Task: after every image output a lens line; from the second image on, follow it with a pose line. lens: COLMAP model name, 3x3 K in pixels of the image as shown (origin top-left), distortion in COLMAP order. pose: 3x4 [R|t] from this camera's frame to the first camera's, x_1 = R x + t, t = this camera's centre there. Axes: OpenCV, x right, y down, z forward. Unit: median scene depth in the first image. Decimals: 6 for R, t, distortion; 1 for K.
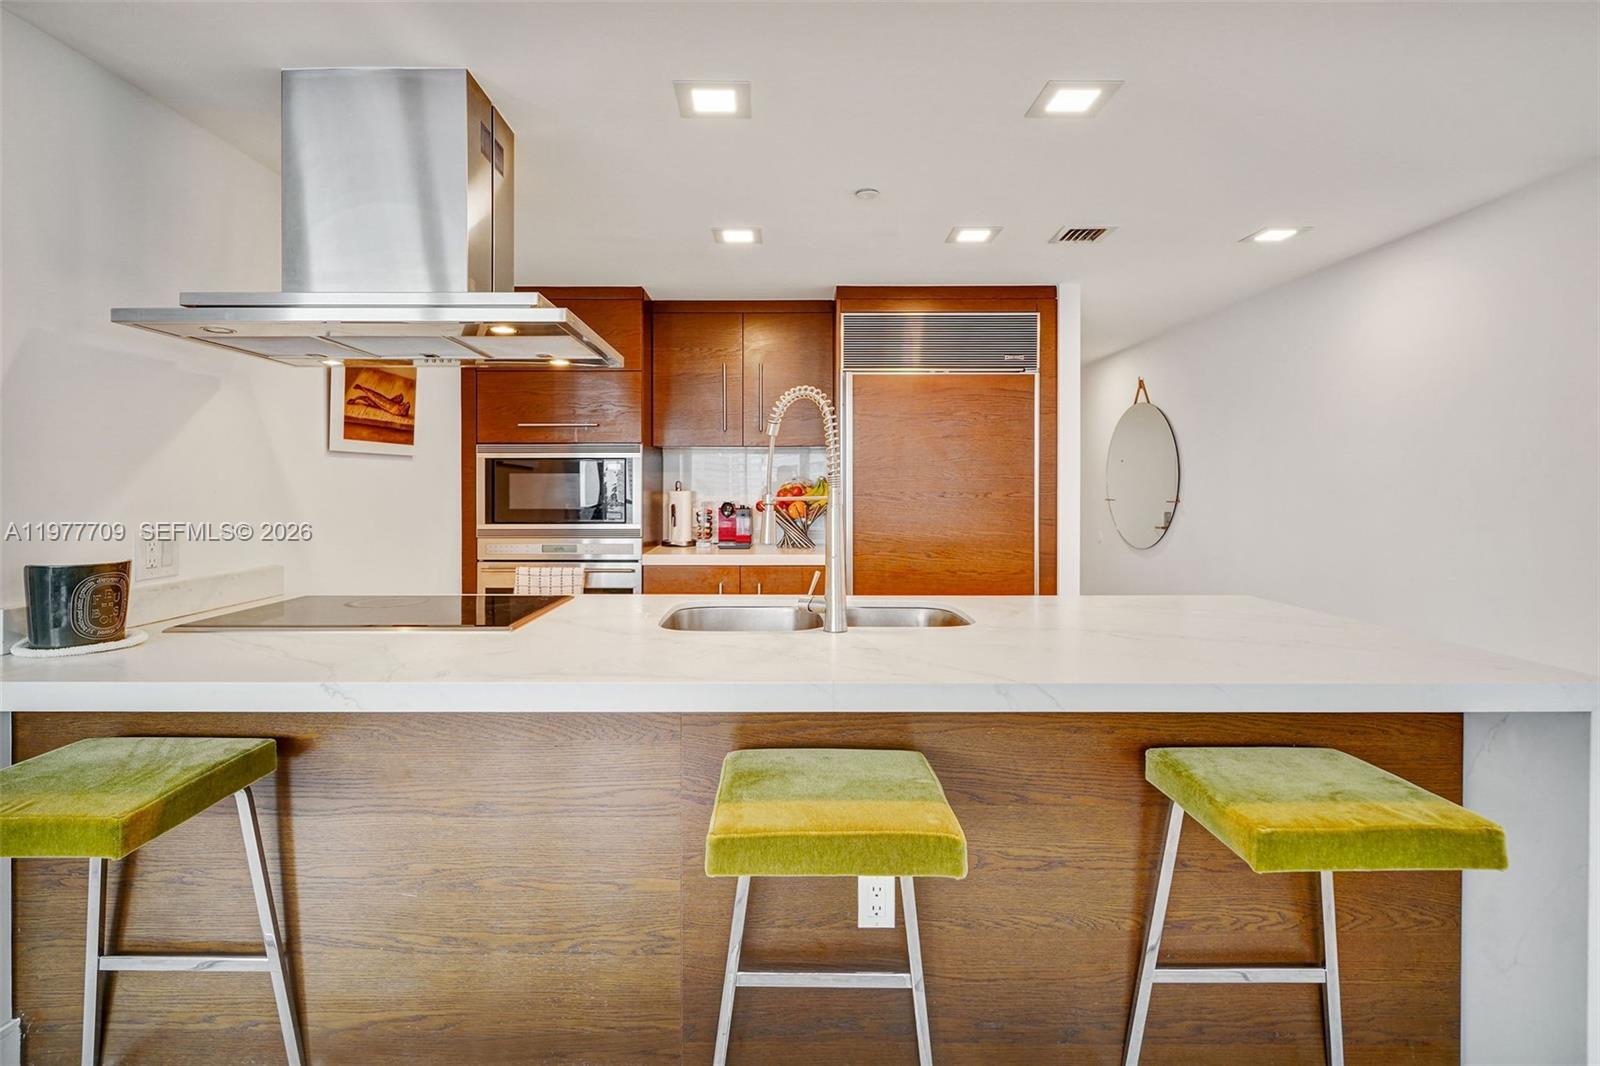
lens RADIAL K [[719.6, 0, 758.9], [0, 719.6, 481.5], [0, 0, 1]] dist [-0.001186, -0.000258]
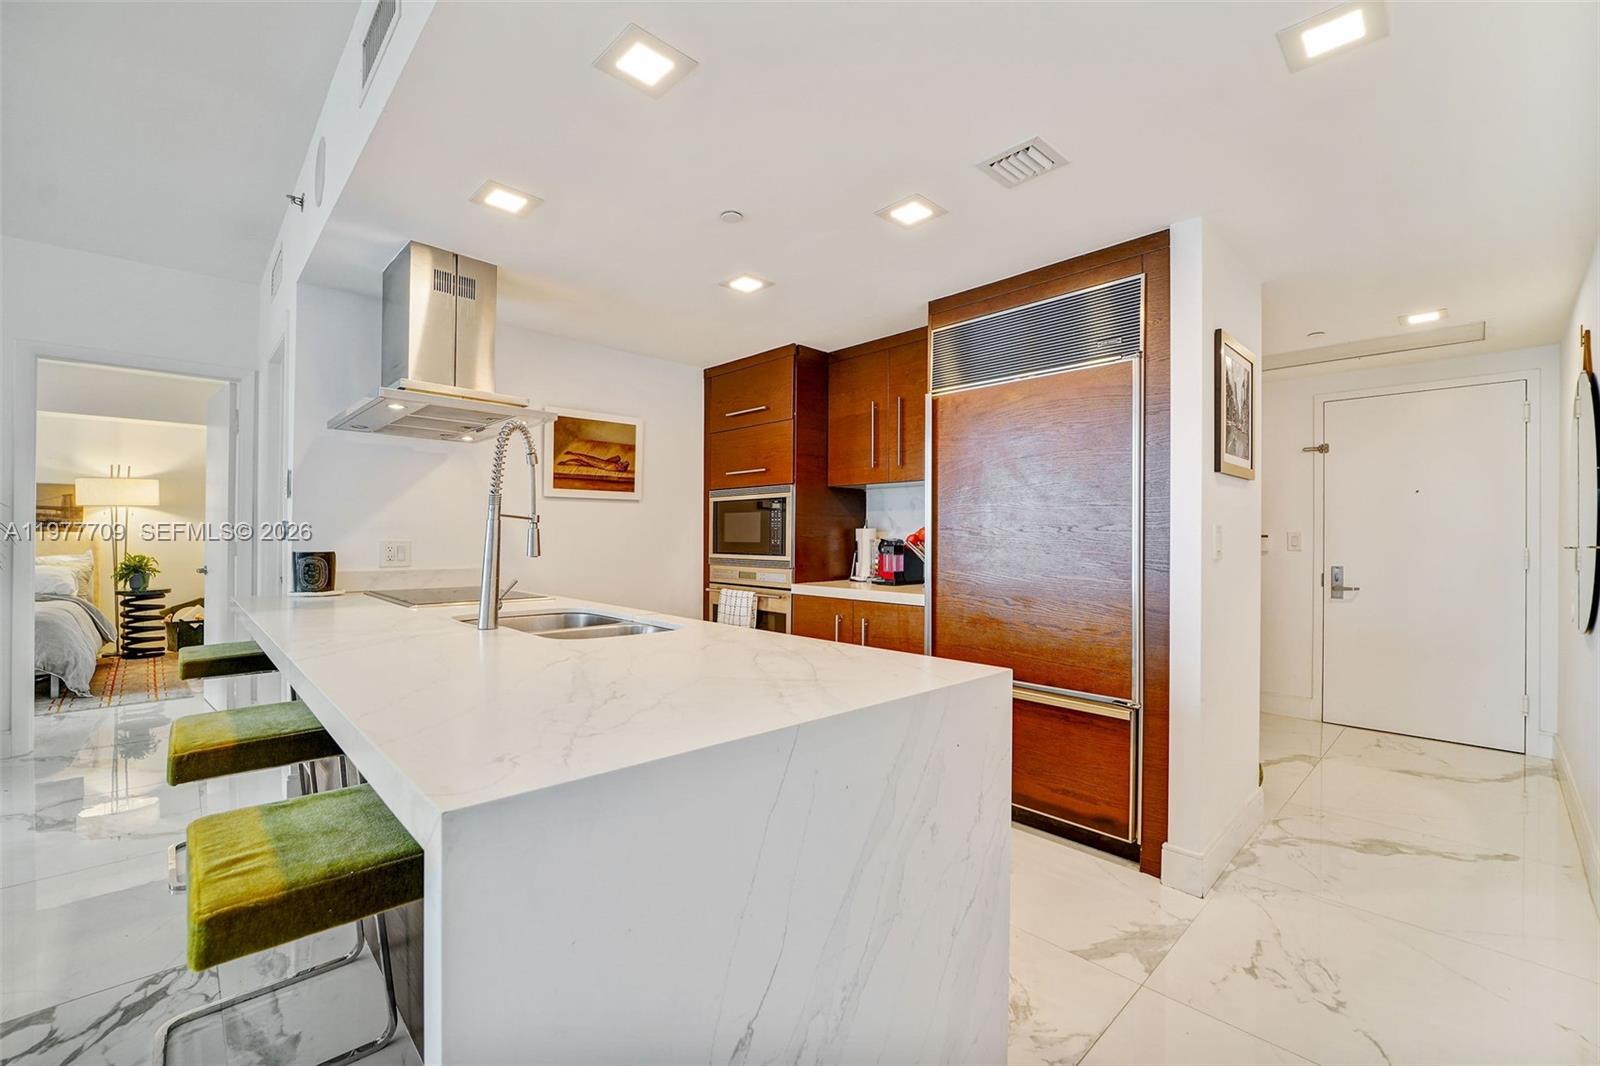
lens RADIAL K [[666.6, 0, 799.5], [0, 666.6, 524.3], [0, 0, 1]] dist [-0.007160, -0.004902]
pose [[0.717498, -0.006333, -0.696532, 0.639569], [-0.005614, 0.999874, -0.014875, 0.028279], [0.696538, 0.014583, 0.717371, 0.308426]]
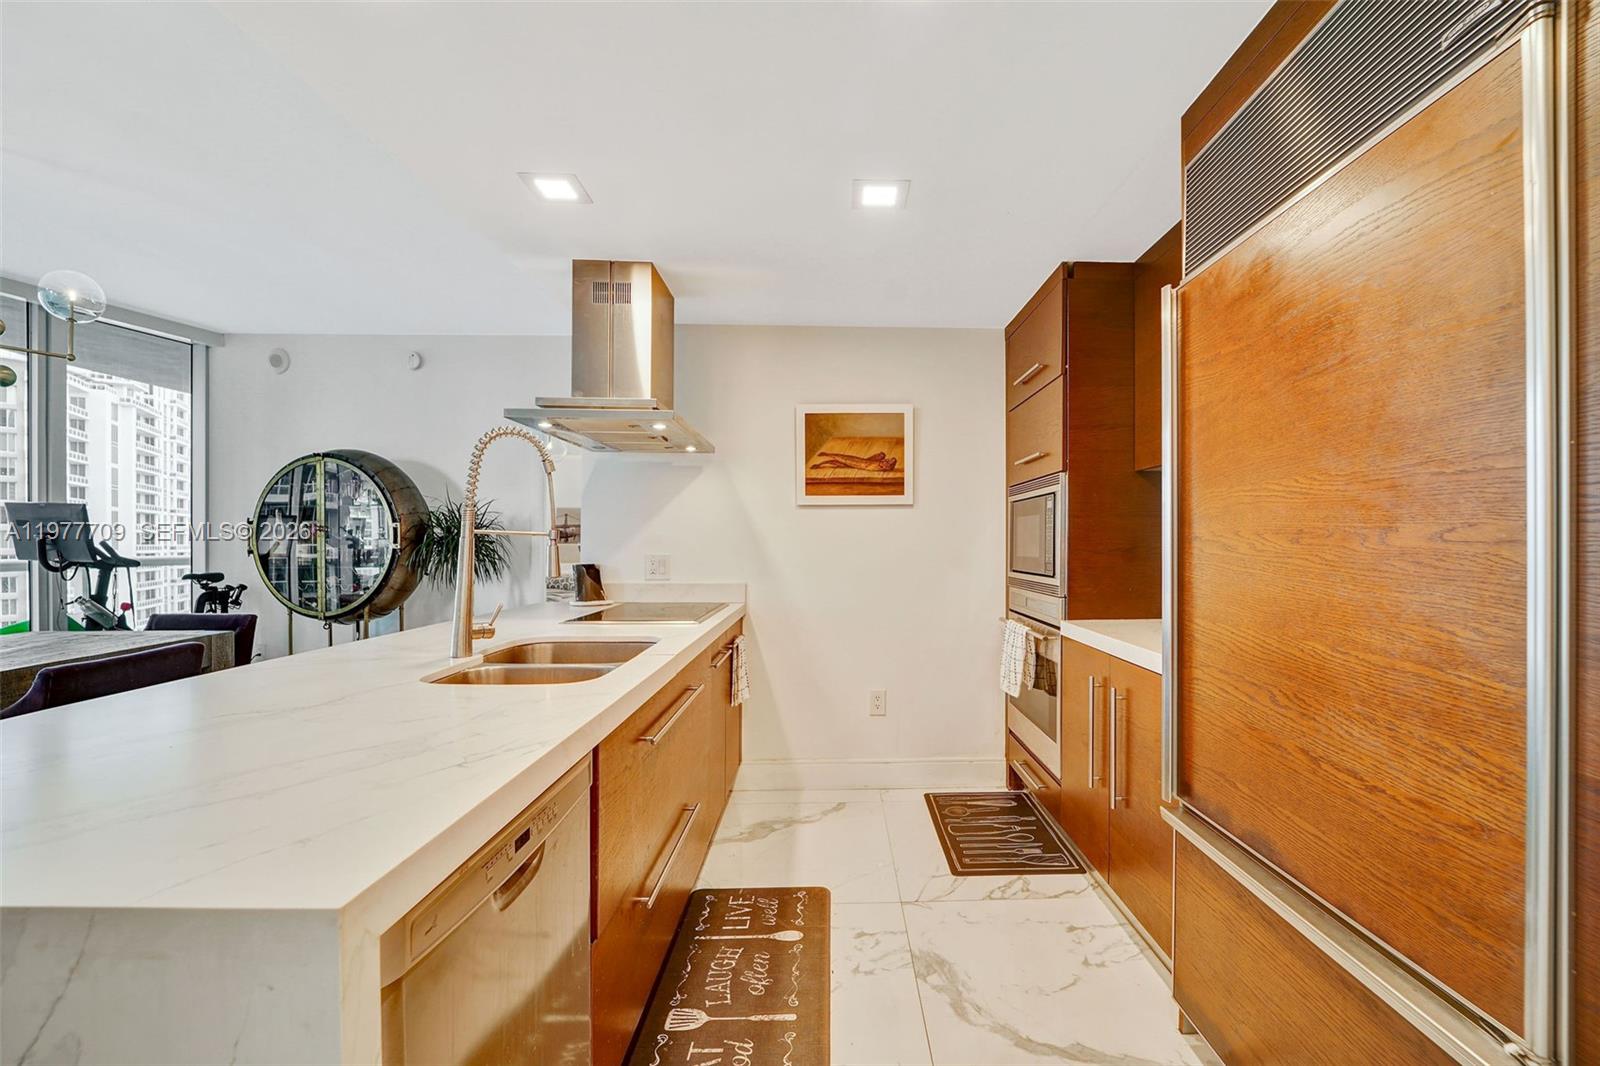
lens RADIAL K [[710.0, 0, 811.7], [0, 710.0, 536.2], [0, 0, 1]] dist [-0.018303, 0.000244]
pose [[0.066552, -0.003184, -0.997778, 0.634750], [0.002547, 0.999992, -0.003021, 0.018346], [0.997780, -0.002340, 0.066560, 0.783604]]
